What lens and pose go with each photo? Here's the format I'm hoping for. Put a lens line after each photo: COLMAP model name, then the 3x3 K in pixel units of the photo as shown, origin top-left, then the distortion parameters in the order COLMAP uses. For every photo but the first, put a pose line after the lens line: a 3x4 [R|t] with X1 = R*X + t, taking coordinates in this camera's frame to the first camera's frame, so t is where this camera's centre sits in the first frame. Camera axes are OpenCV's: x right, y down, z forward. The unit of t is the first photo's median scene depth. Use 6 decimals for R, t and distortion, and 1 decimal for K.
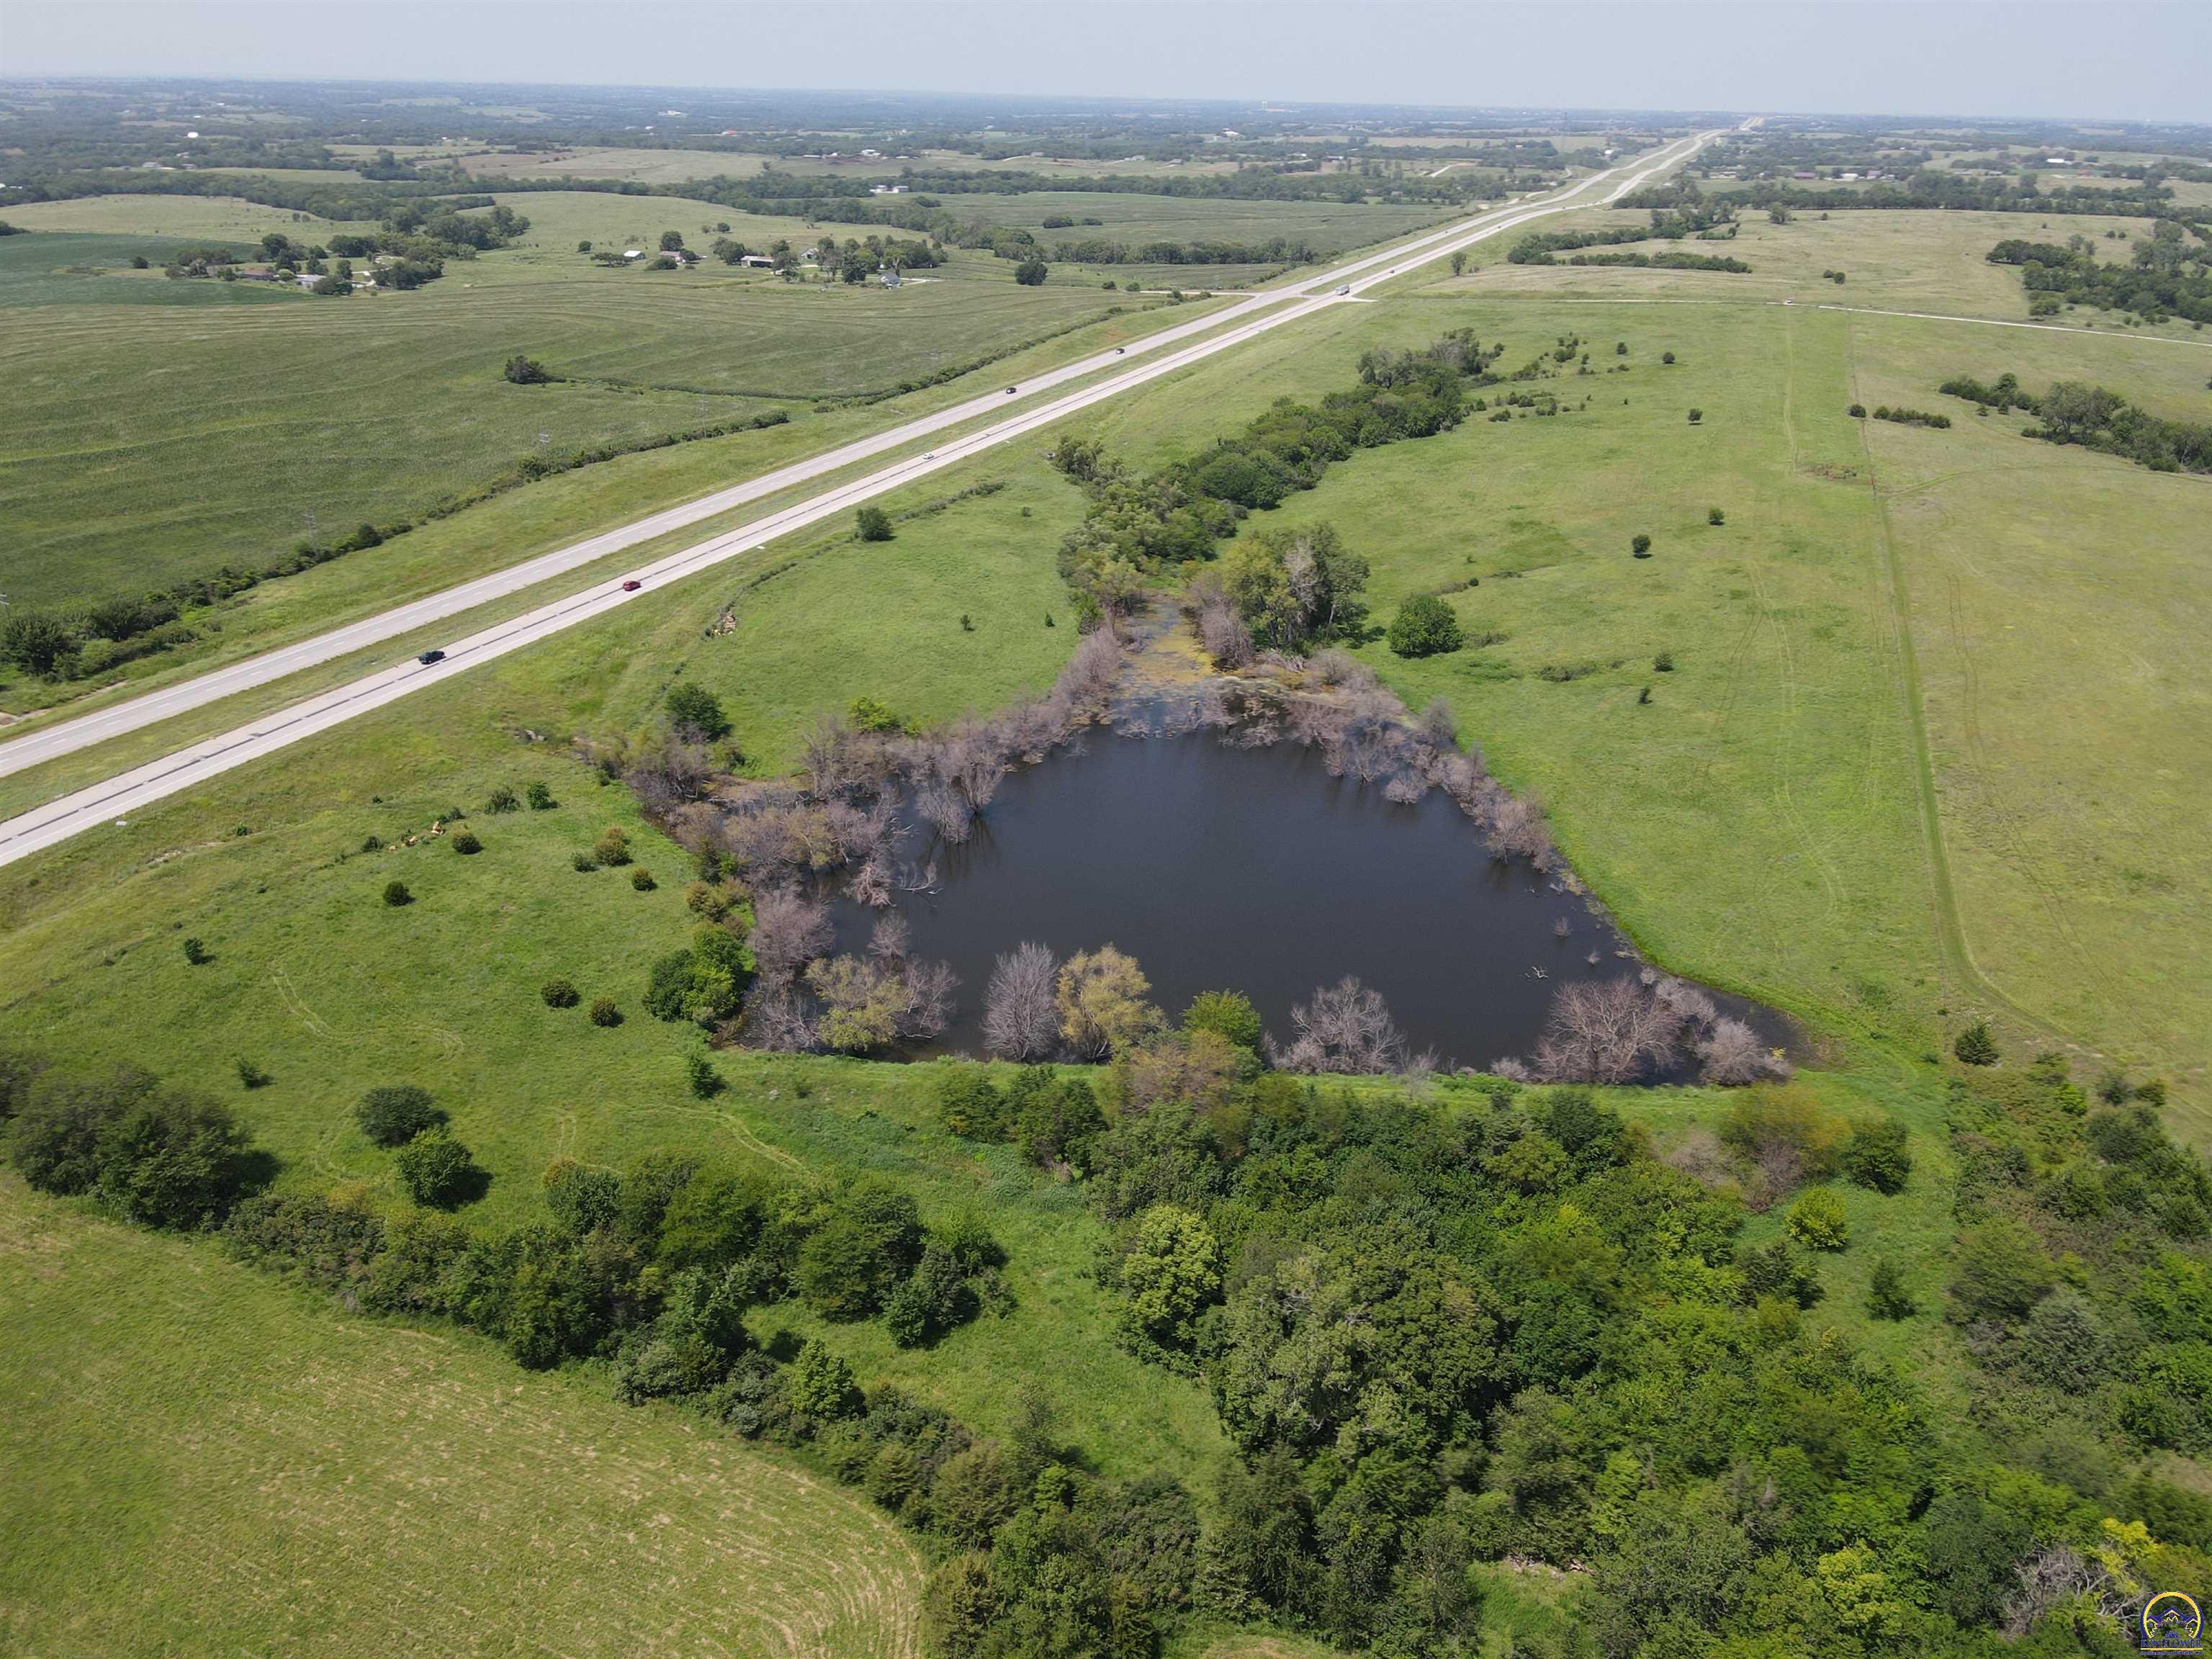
lens RADIAL K [[1602.2, 0, 1106.0], [0, 1602.2, 829.5], [0, 0, 1]] dist [-0.008325, 0.041929]
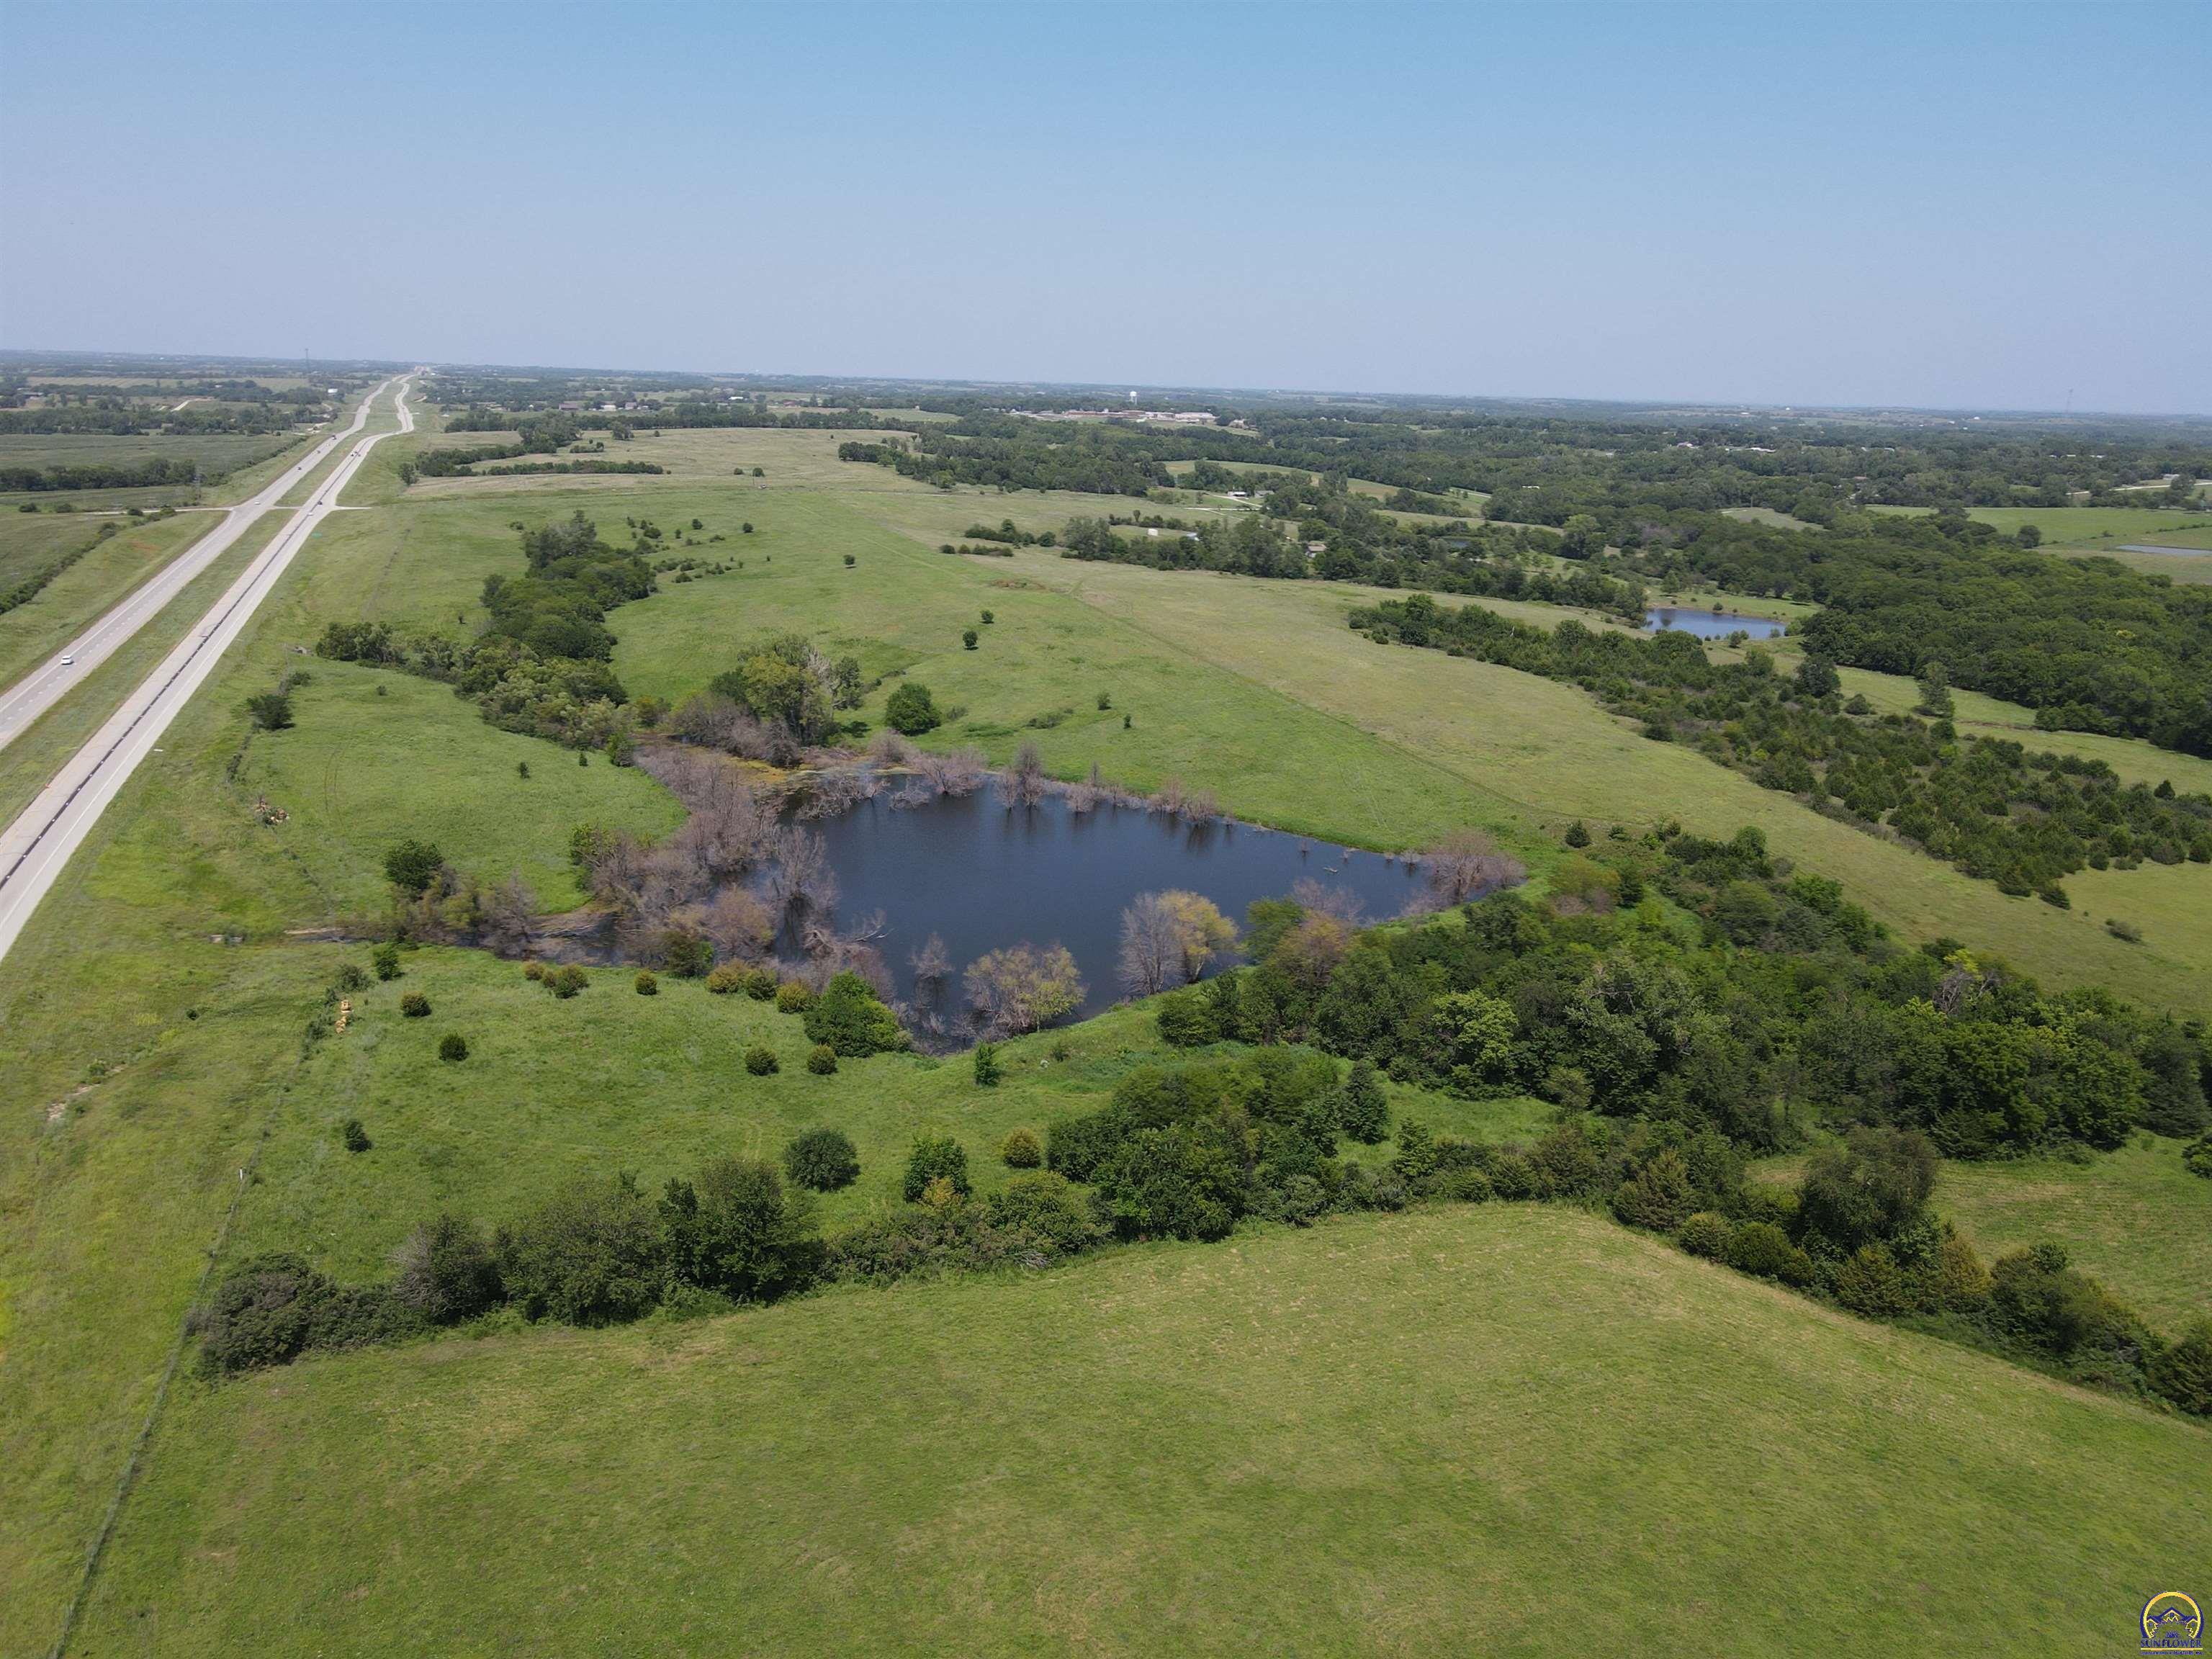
lens RADIAL K [[1617.8, 0, 1106.0], [0, 1617.8, 829.5], [0, 0, 1]] dist [0.000355, 0.012394]
pose [[0.732862, -0.183145, 0.655264, -0.529717], [0.272324, 0.961538, -0.035826, 0.039021], [-0.623500, 0.204699, 0.754550, 0.068361]]
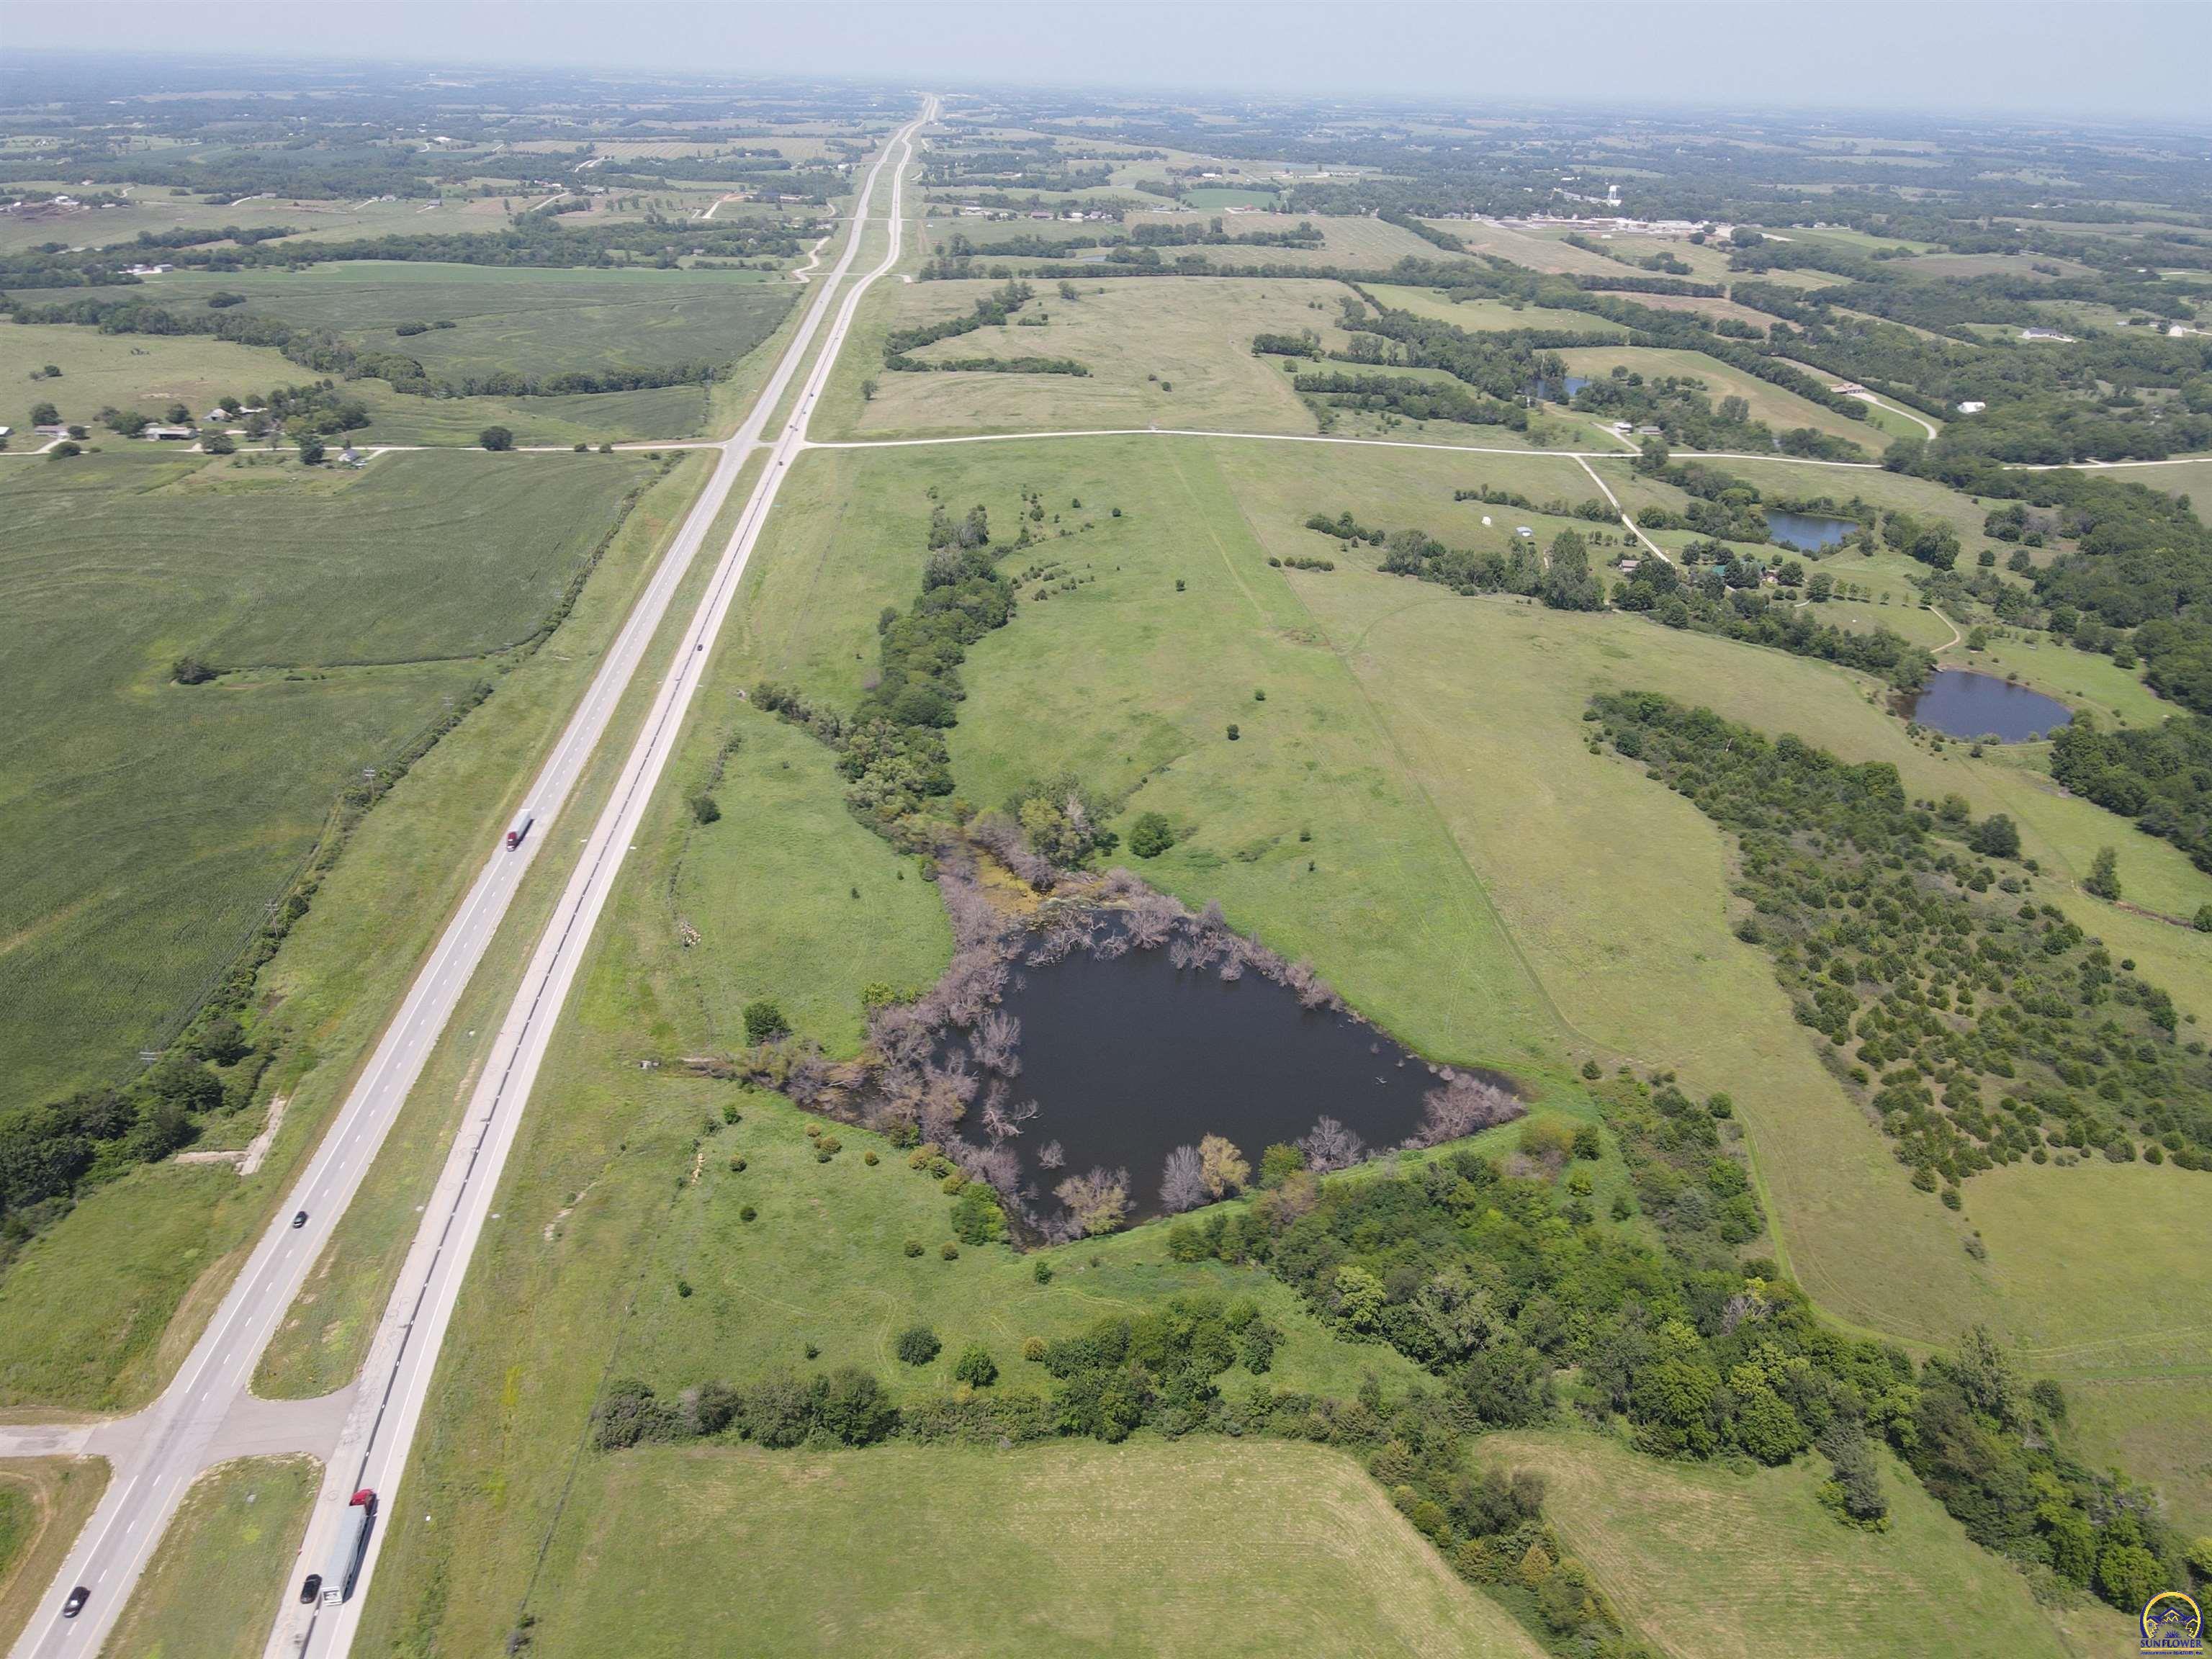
lens RADIAL K [[1602.2, 0, 1106.0], [0, 1602.2, 829.5], [0, 0, 1]] dist [-0.008325, 0.041929]
pose [[0.896654, -0.183900, 0.402730, -0.491550], [0.177070, 0.982688, 0.054493, -0.245777], [-0.405779, 0.022450, 0.913695, -0.385549]]
